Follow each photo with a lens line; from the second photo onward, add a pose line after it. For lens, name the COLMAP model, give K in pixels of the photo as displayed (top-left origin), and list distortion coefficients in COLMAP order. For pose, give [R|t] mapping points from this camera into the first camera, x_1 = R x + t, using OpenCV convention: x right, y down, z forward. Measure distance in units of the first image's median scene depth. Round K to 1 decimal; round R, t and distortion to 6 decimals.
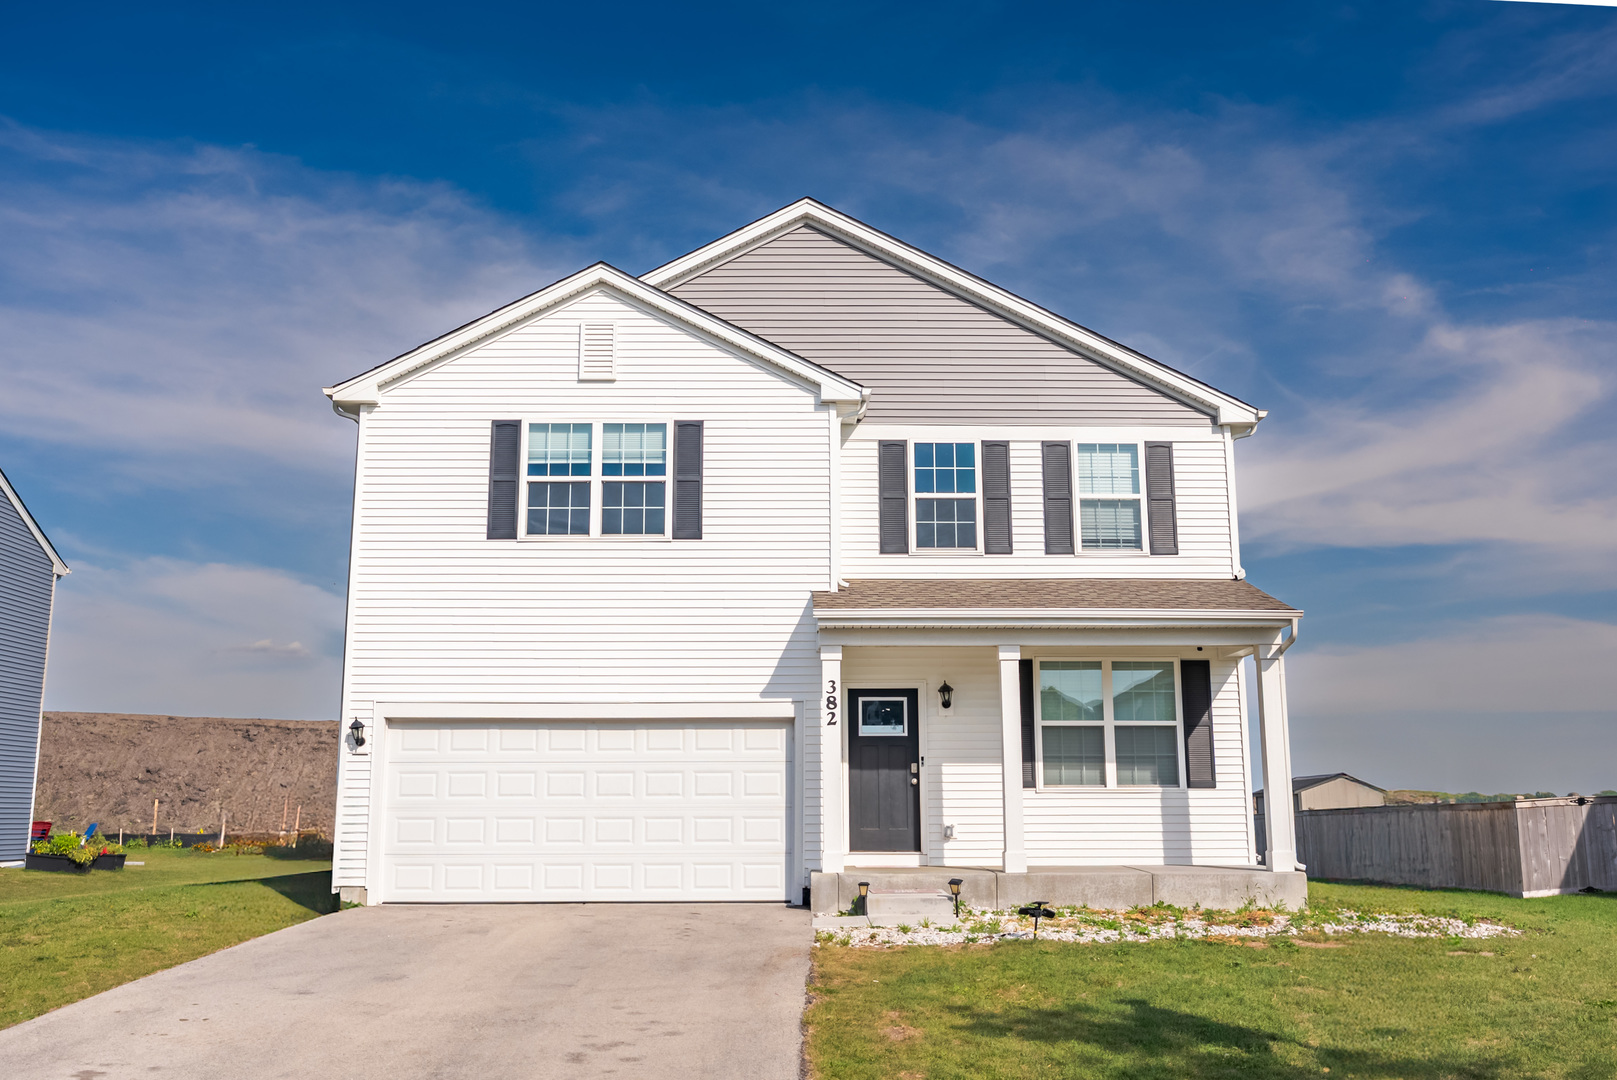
lens RADIAL K [[1379.4, 0, 848.2], [0, 1379.4, 552.7], [0, 0, 1]] dist [-0.011650, -0.010775]
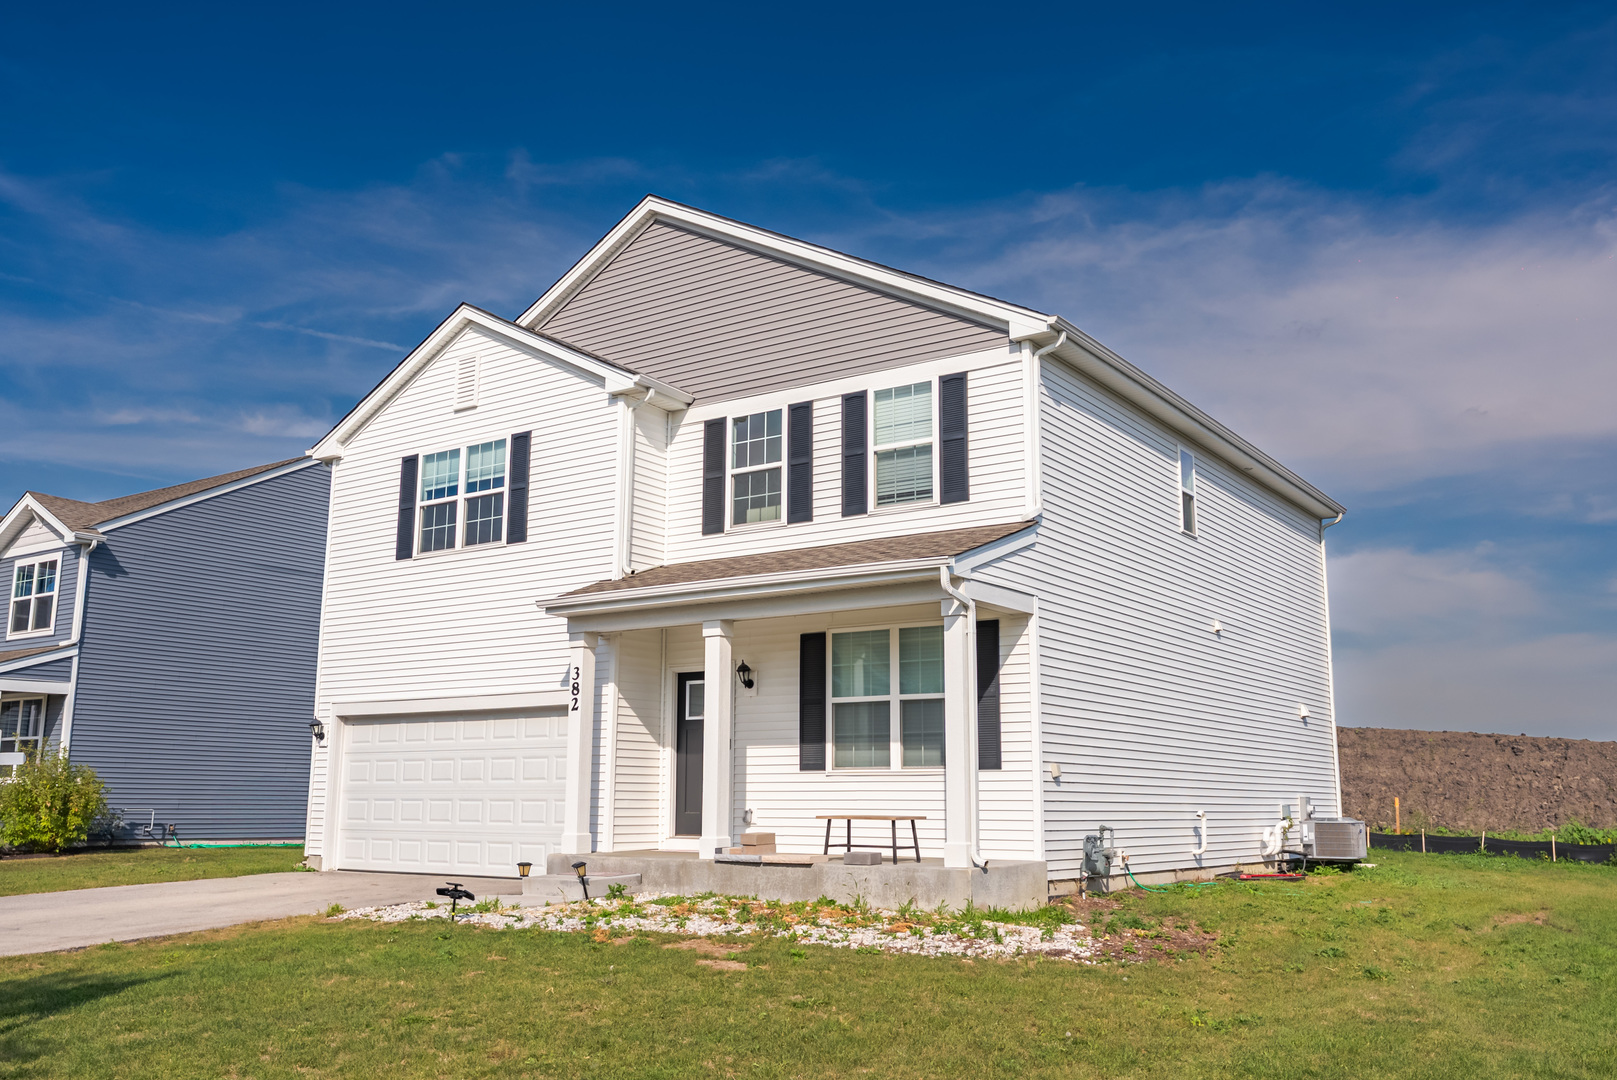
lens RADIAL K [[1379.4, 0, 854.0], [0, 1379.4, 545.4], [0, 0, 1]] dist [-0.011650, -0.010775]
pose [[0.817467, -0.100295, -0.567176, 0.687355], [0.100632, 0.994447, -0.030811, 0.050391], [0.567117, -0.031889, 0.823020, 0.251604]]
